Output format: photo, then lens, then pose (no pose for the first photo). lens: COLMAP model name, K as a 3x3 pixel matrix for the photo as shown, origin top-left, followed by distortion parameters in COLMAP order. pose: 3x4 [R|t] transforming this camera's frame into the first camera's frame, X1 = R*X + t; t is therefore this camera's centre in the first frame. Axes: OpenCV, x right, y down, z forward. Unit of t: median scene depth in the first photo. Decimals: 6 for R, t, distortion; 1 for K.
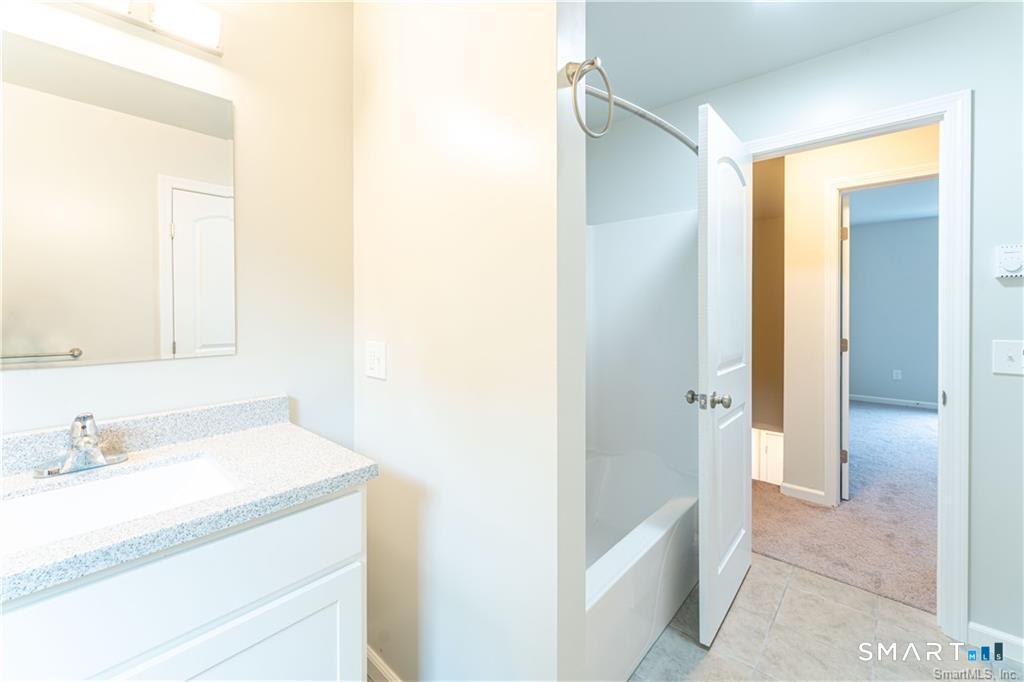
lens RADIAL K [[413.5, 0, 522.5], [0, 413.5, 313.1], [0, 0, 1]] dist [0.002620, 0.000033]
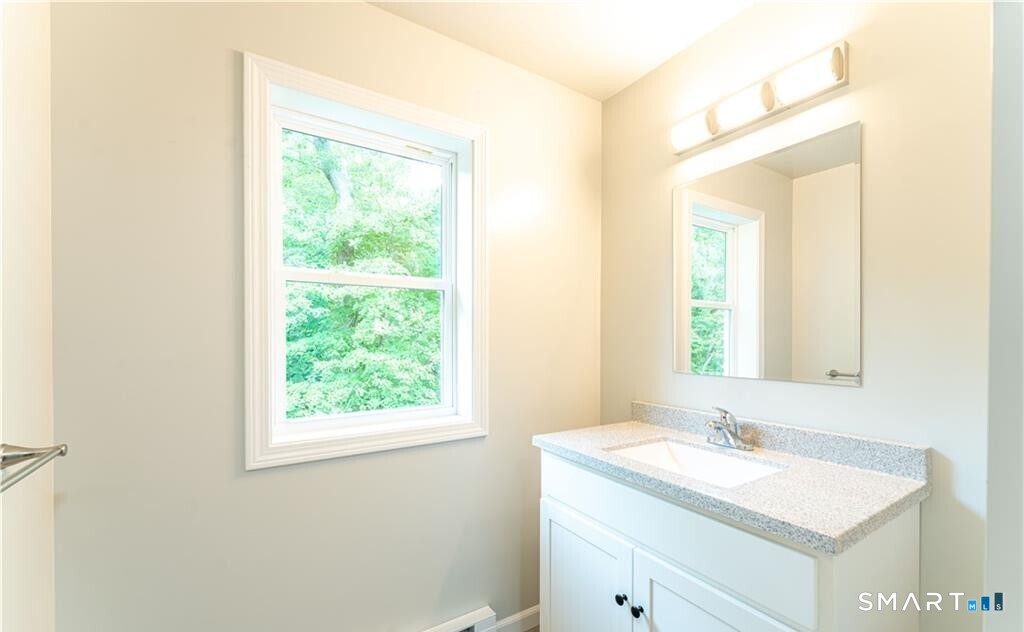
lens RADIAL K [[419.5, 0, 503.2], [0, 419.5, 339.8], [0, 0, 1]] dist [-0.001446, -0.000010]
pose [[-0.292066, 0.006027, -0.956379, 0.562517], [-0.005715, 0.999951, 0.008047, -0.012410], [0.956381, 0.007816, -0.292017, 0.609181]]
